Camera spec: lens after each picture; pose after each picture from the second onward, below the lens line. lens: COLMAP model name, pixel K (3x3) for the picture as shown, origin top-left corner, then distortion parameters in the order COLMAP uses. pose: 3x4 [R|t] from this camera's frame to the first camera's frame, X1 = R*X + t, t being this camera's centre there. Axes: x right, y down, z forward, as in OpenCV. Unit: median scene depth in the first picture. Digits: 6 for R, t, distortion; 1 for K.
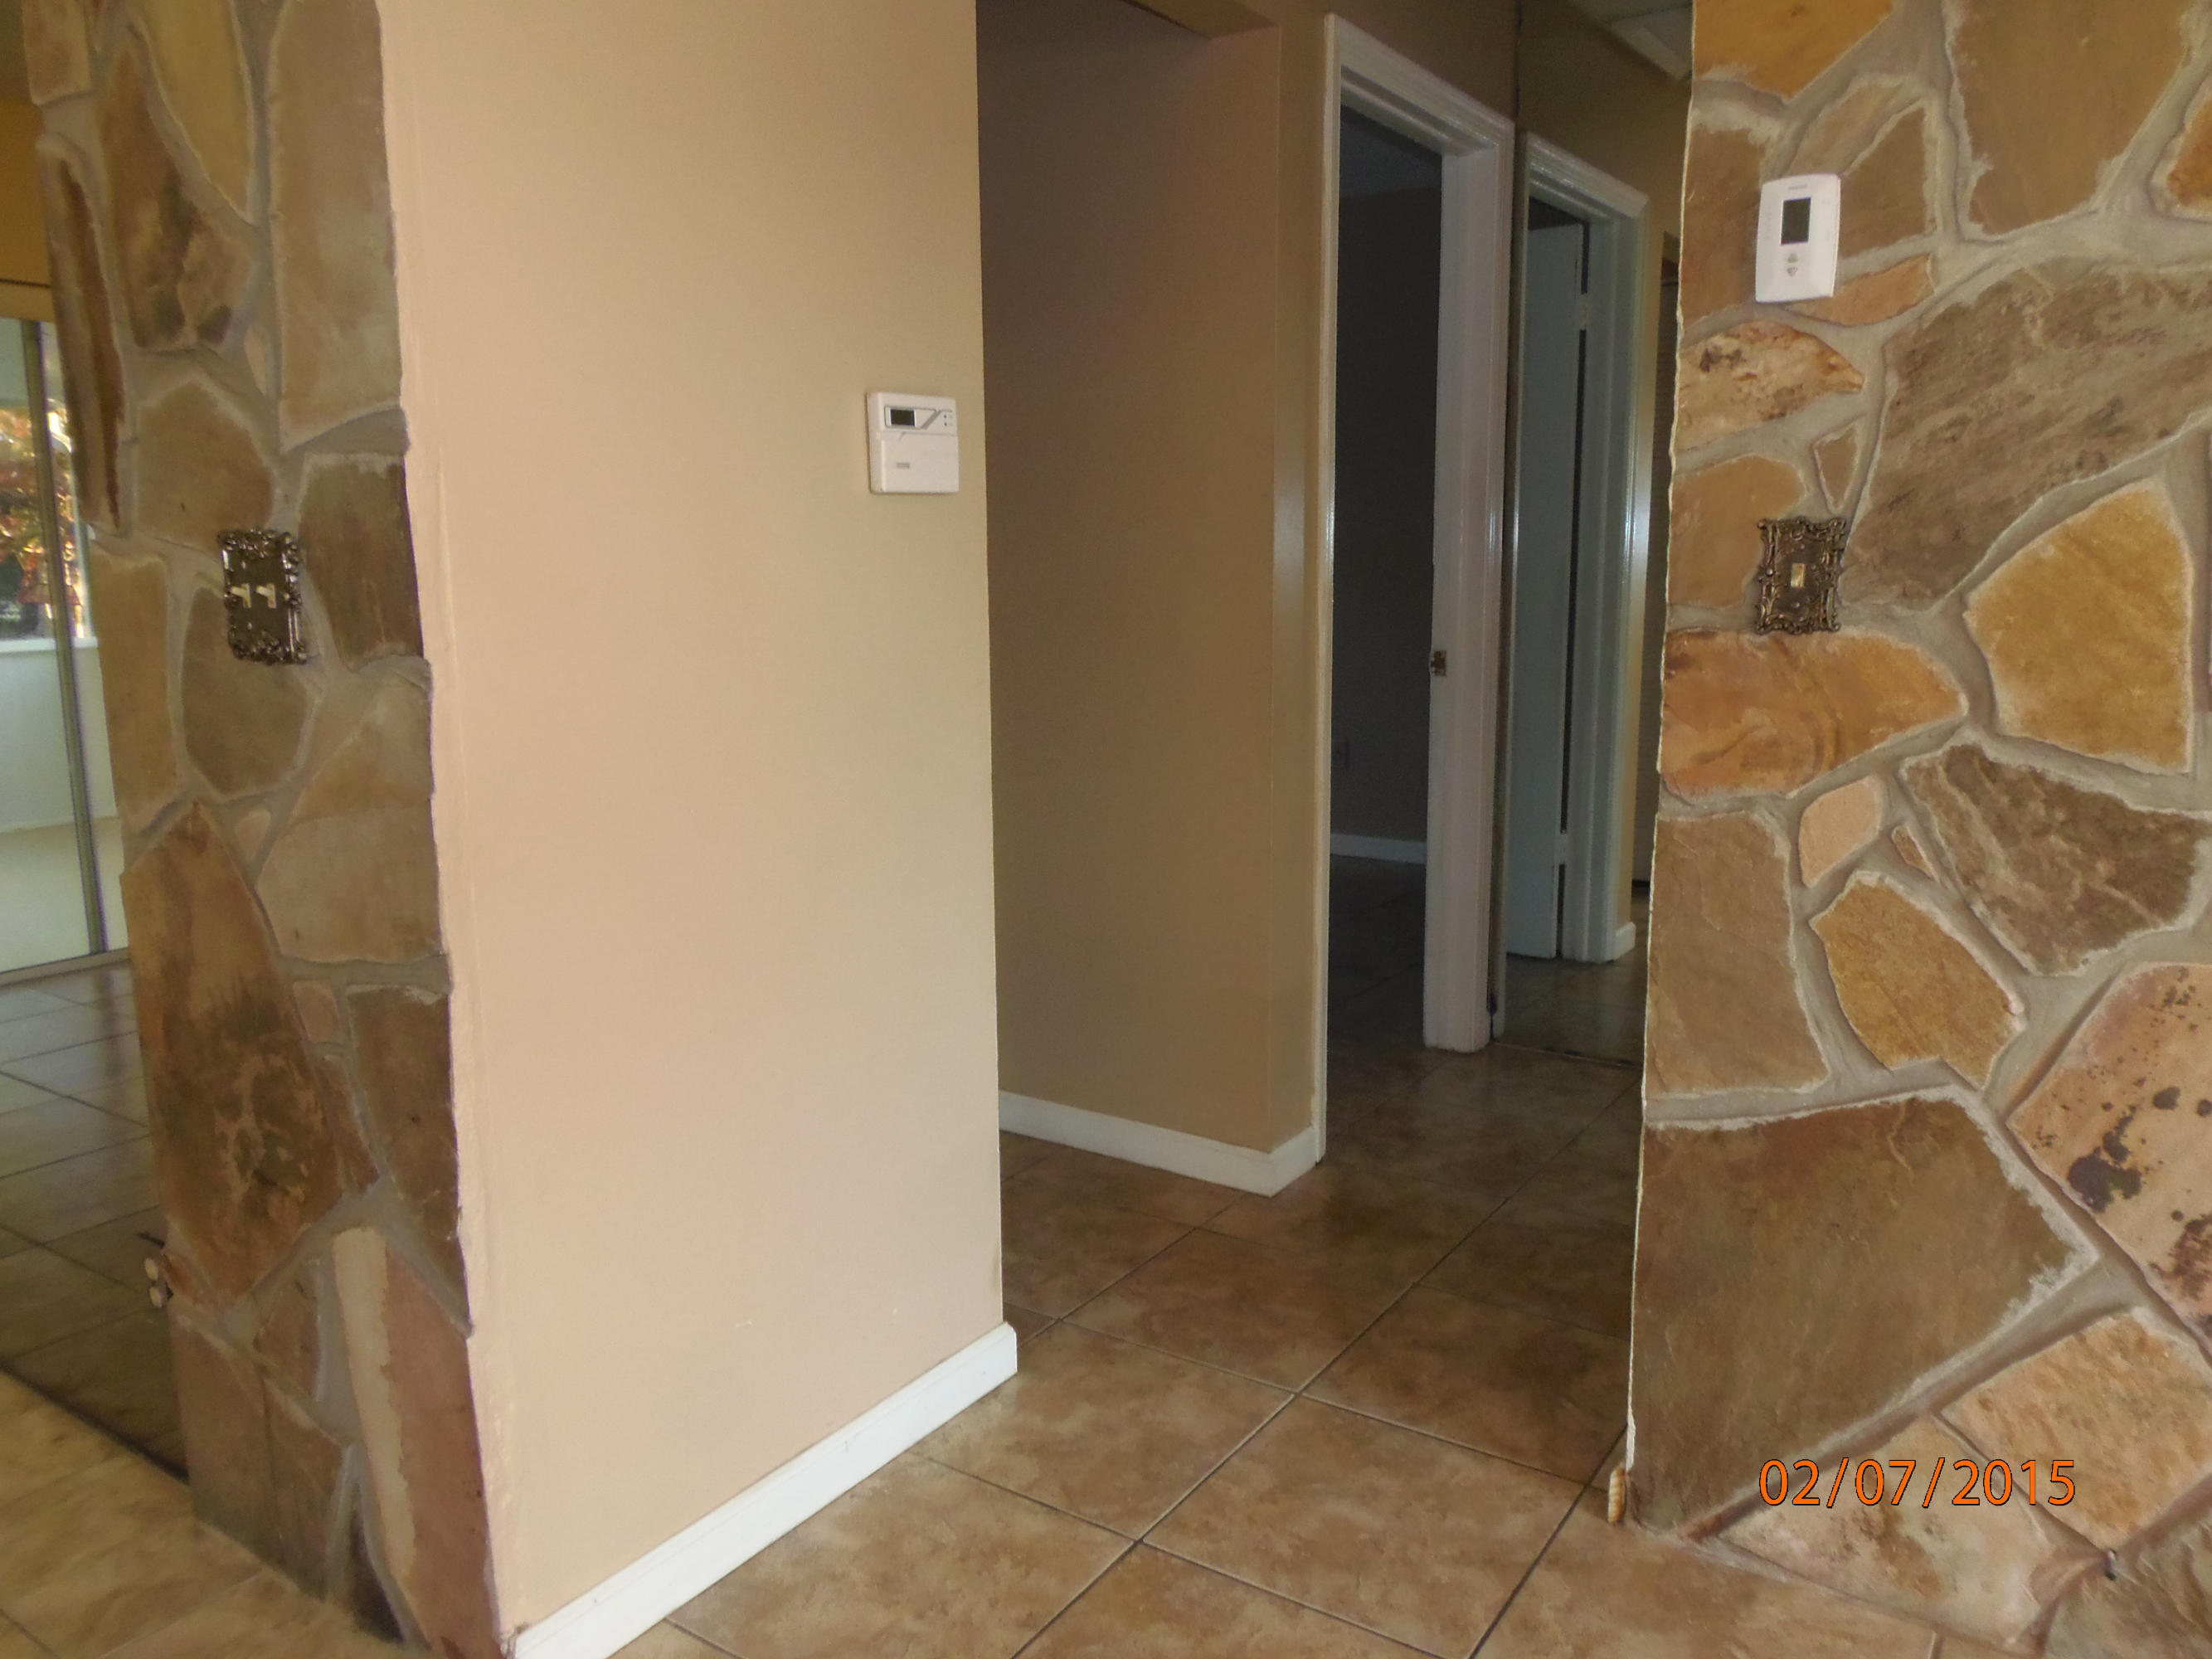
lens RADIAL K [[1610.3, 0, 1117.1], [0, 1610.3, 825.9], [0, 0, 1]] dist [-0.009125, -0.006477]
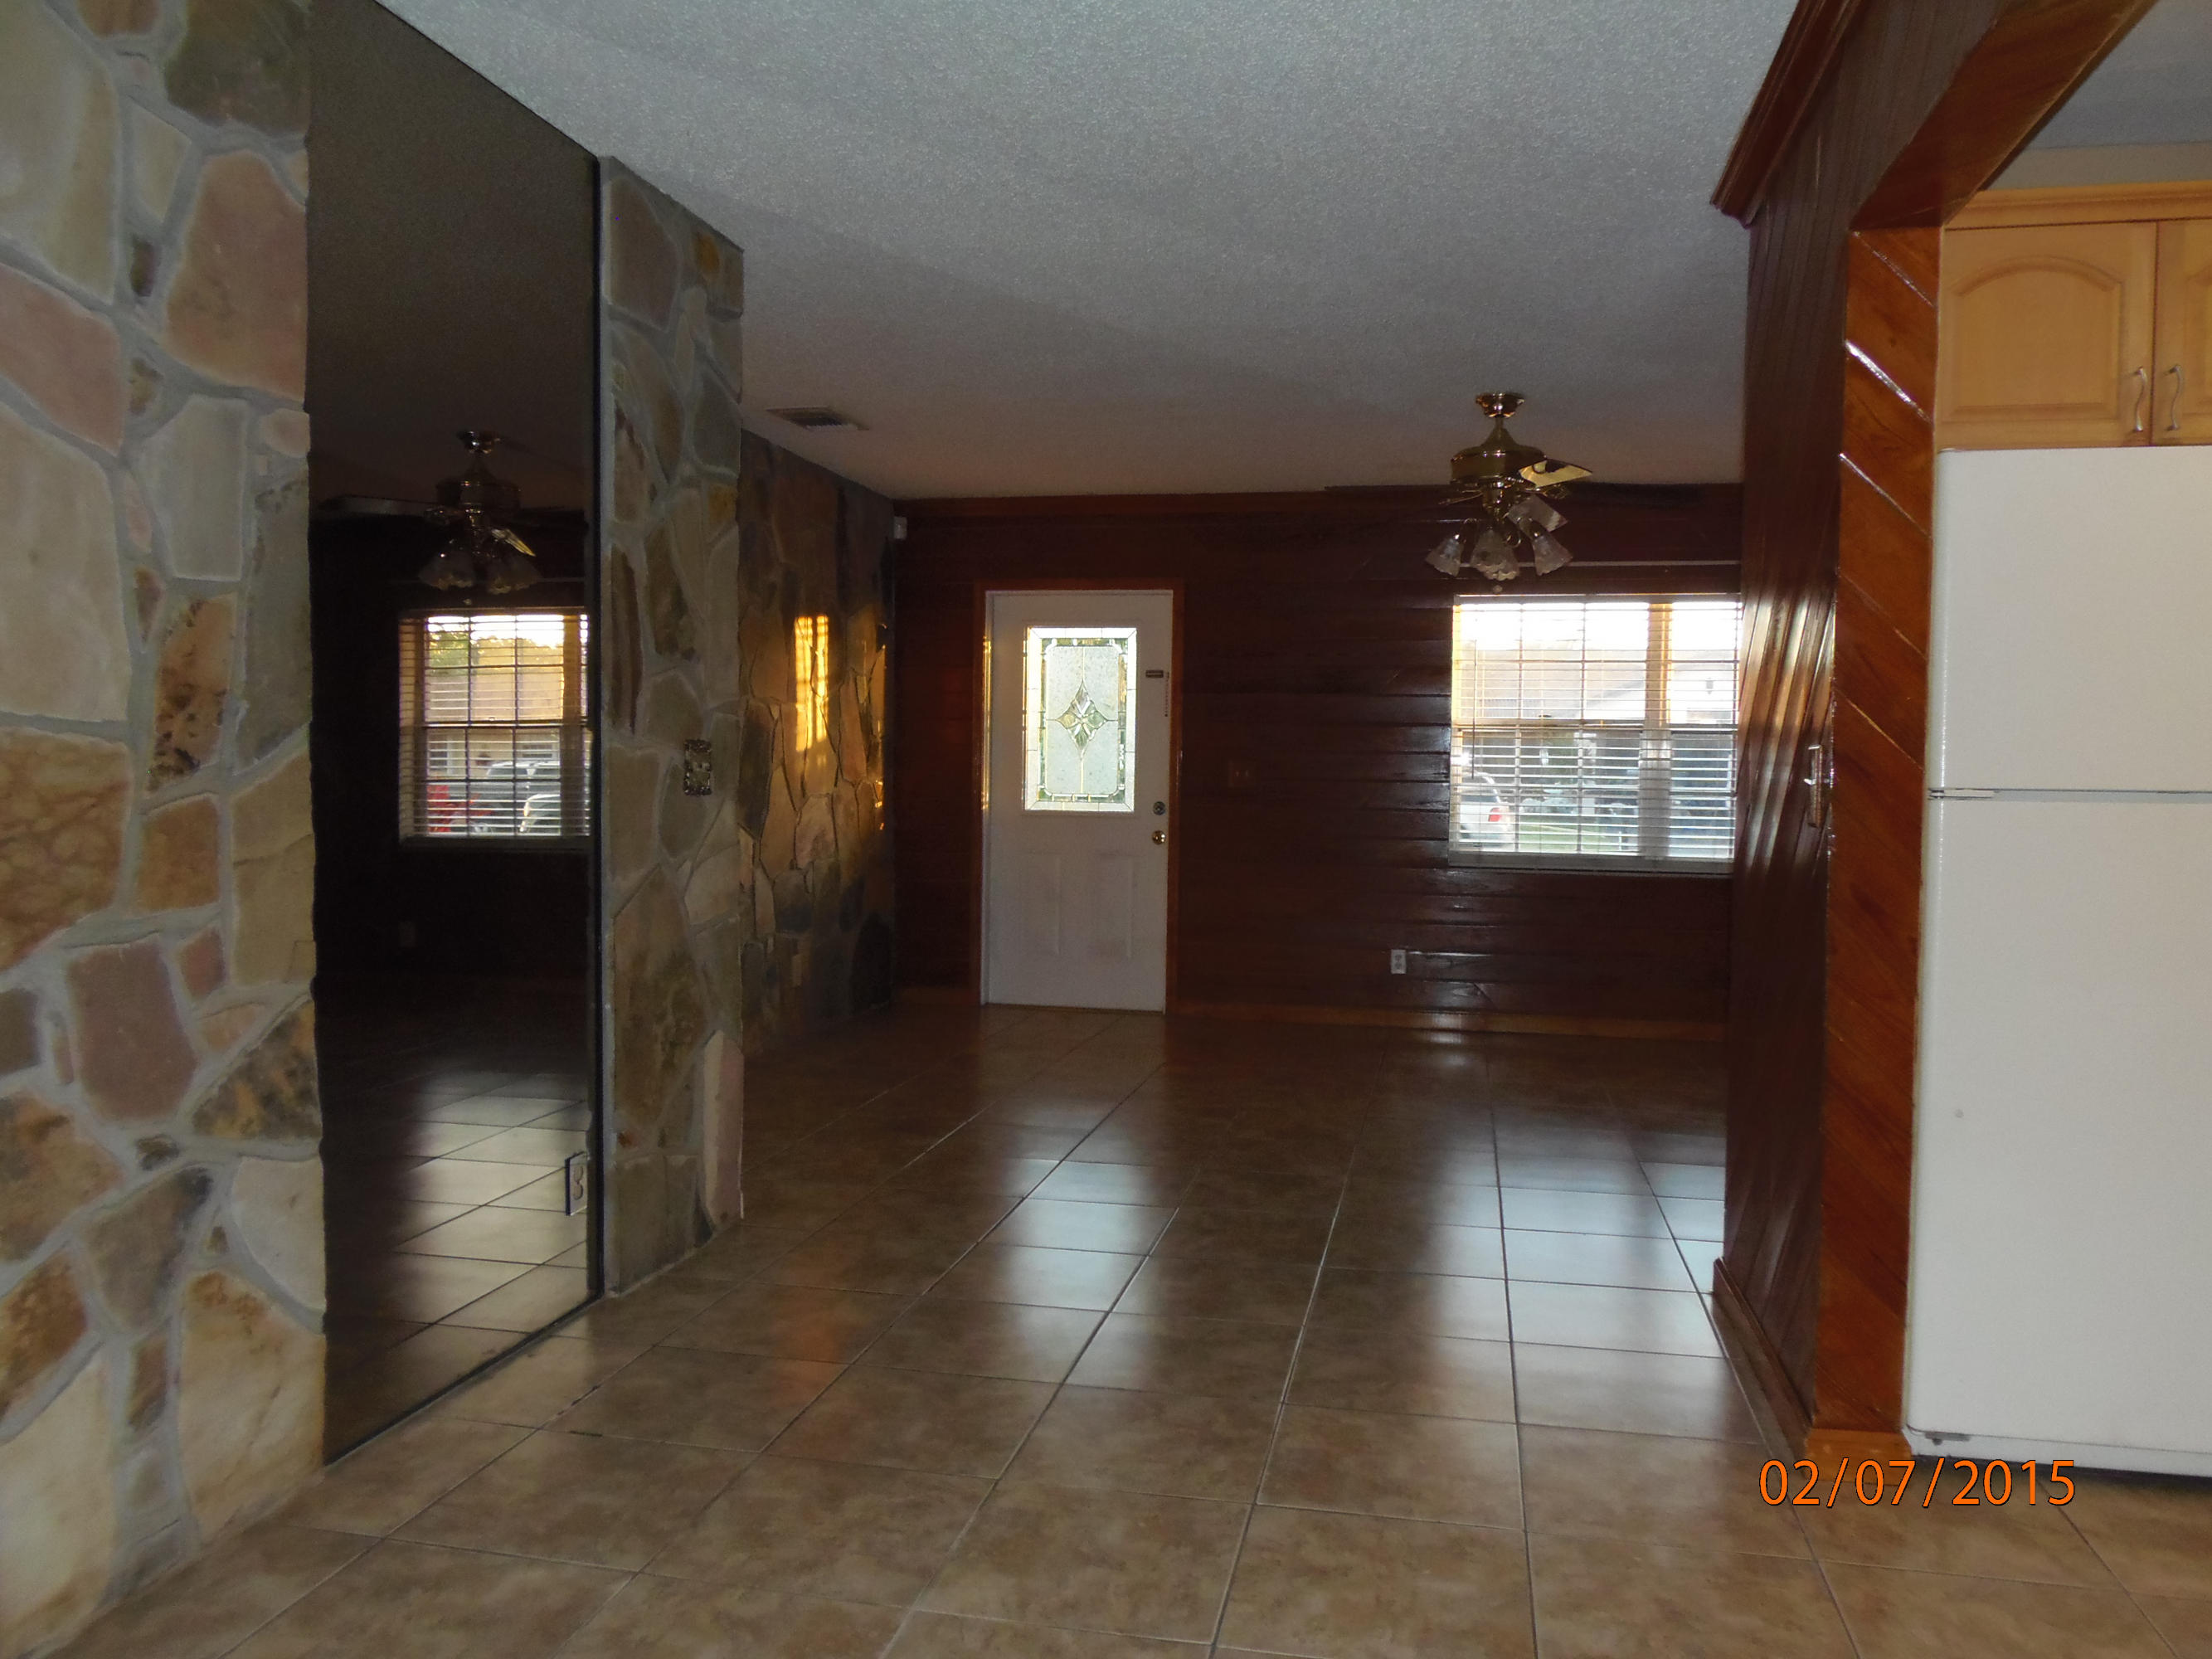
lens RADIAL K [[1610.3, 0, 1117.1], [0, 1610.3, 825.9], [0, 0, 1]] dist [-0.009125, -0.006477]
pose [[-0.375156, -0.027628, 0.926550, -2.908506], [0.151510, 0.984286, 0.090695, -0.176326], [-0.914496, 0.174406, -0.365075, 1.288054]]
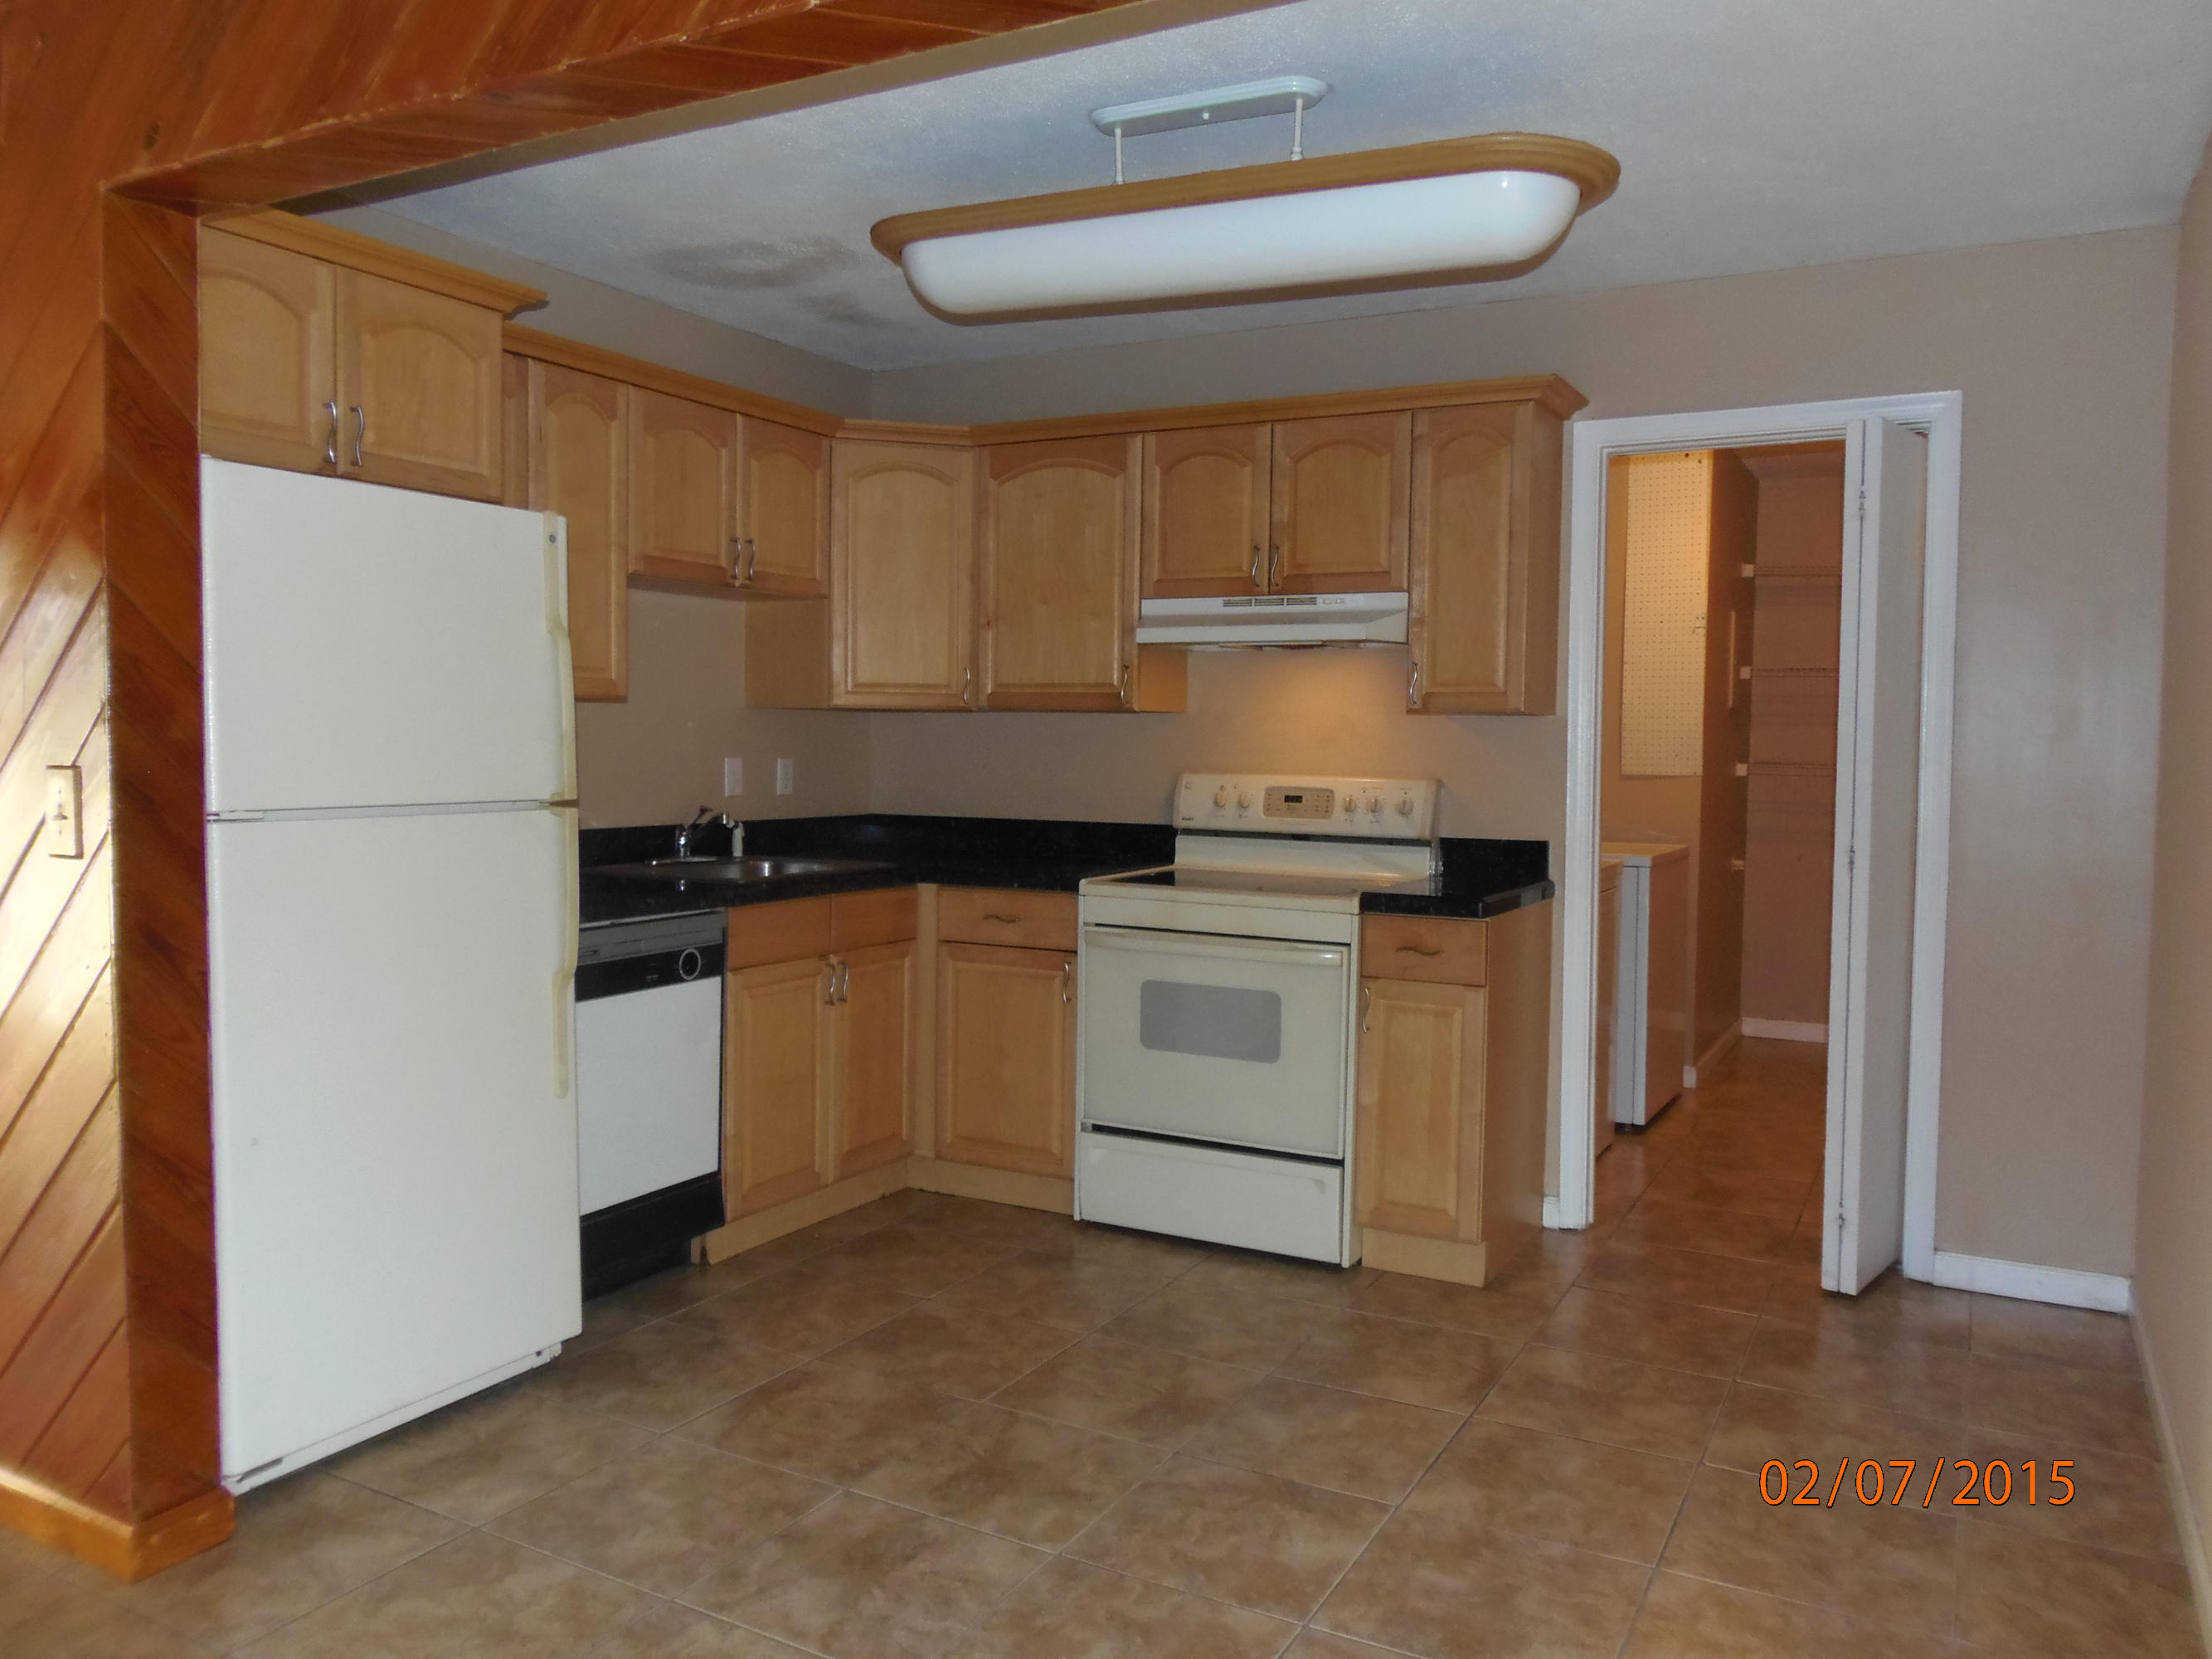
lens RADIAL K [[1613.2, 0, 1103.3], [0, 1613.2, 825.6], [0, 0, 1]] dist [-0.020415, 0.001960]
pose [[-0.995886, 0.002288, -0.090581, -2.436804], [-0.018013, 0.974727, 0.222672, -0.286681], [0.088802, 0.223387, -0.970676, 1.510494]]
